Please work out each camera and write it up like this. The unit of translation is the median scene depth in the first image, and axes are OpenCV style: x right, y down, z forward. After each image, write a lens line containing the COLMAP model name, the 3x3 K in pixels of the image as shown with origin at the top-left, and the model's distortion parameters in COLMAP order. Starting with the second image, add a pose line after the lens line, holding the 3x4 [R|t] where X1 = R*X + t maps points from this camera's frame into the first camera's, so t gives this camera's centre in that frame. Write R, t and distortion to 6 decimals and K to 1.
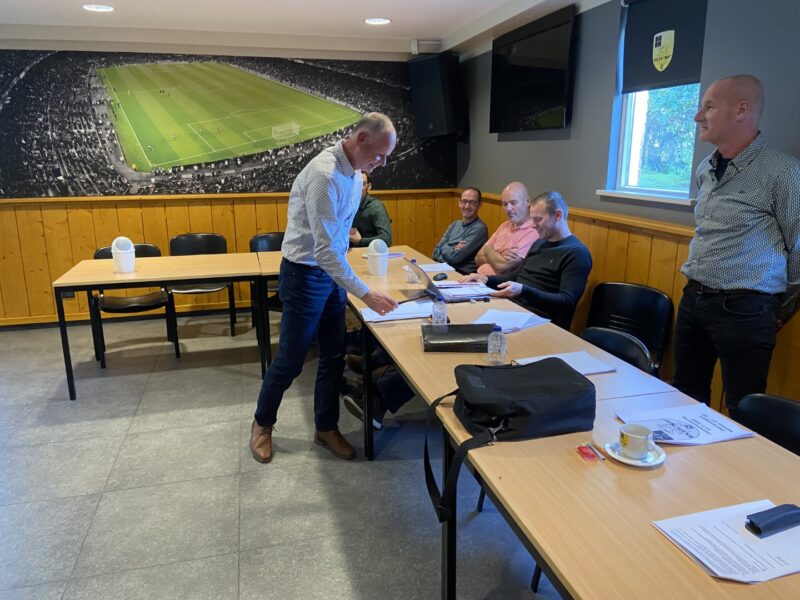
lens RADIAL K [[600.8, 0, 402.6], [0, 600.8, 292.6], [0, 0, 1]] dist [0.116045, -0.146667]
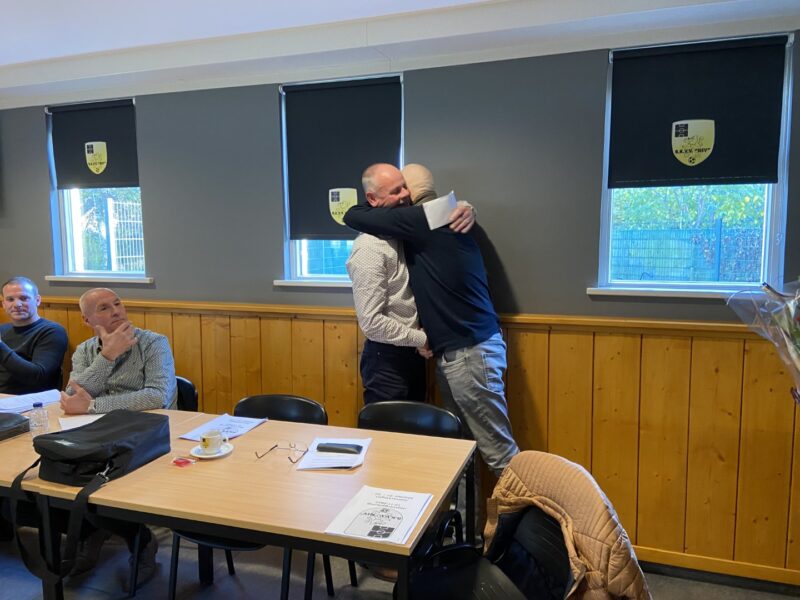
lens RADIAL K [[600.8, 0, 404.5], [0, 600.8, 297.7], [0, 0, 1]] dist [0.116045, -0.146667]
pose [[0.557575, -0.084063, 0.825859, -0.193971], [0.194702, 0.980351, -0.031663, 0.019565], [-0.806971, 0.178451, 0.562987, -0.077464]]
